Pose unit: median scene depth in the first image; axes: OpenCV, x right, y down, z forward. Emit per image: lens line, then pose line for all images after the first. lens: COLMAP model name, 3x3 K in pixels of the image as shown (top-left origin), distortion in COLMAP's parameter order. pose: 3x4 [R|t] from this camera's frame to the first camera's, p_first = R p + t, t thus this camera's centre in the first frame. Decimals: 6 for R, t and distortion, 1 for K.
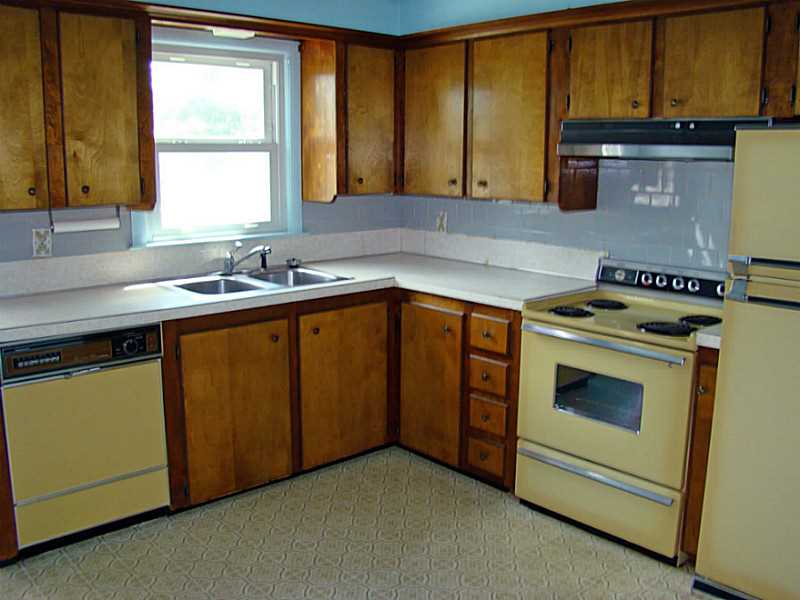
lens RADIAL K [[748.6, 0, 393.1], [0, 748.6, 292.8], [0, 0, 1]] dist [-0.121101, 0.000000]
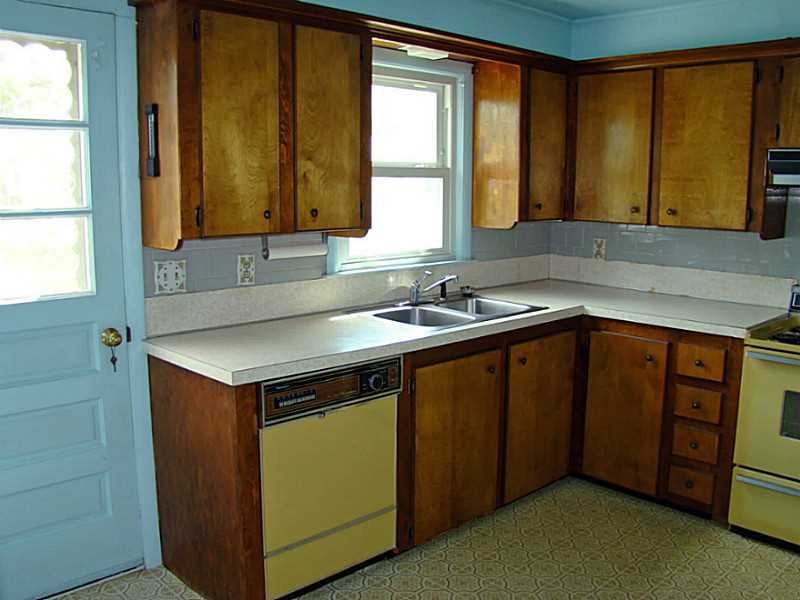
lens RADIAL K [[748.6, 0, 403.6], [0, 748.6, 303.2], [0, 0, 1]] dist [-0.121101, 0.000000]
pose [[0.999162, -0.004530, 0.040669, -0.307689], [0.005338, 0.999790, -0.019766, -0.006448], [-0.040571, 0.019966, 0.998977, 0.038816]]
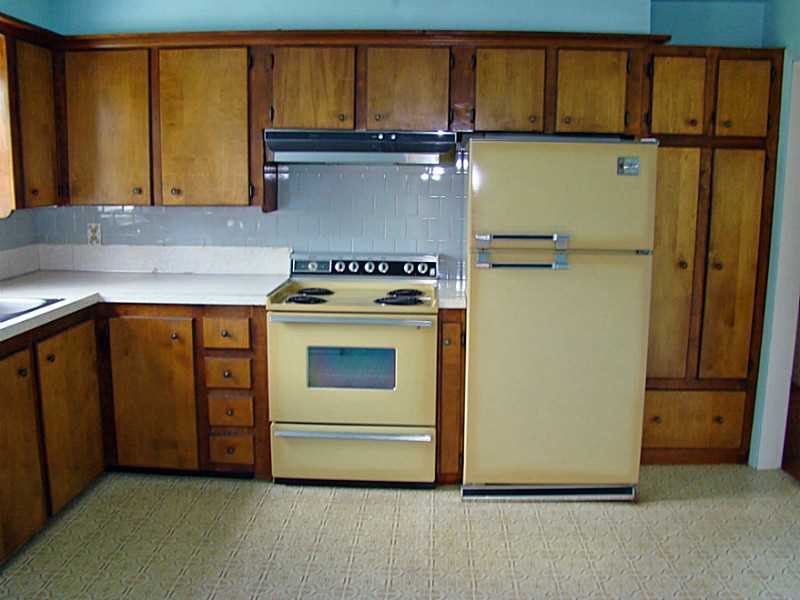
lens RADIAL K [[748.6, 0, 397.2], [0, 748.6, 298.1], [0, 0, 1]] dist [-0.121101, 0.000000]
pose [[0.708503, -0.116226, 0.696071, -0.422239], [0.121281, 0.991723, 0.042145, -0.007952], [-0.695209, 0.054560, 0.716734, 0.086374]]
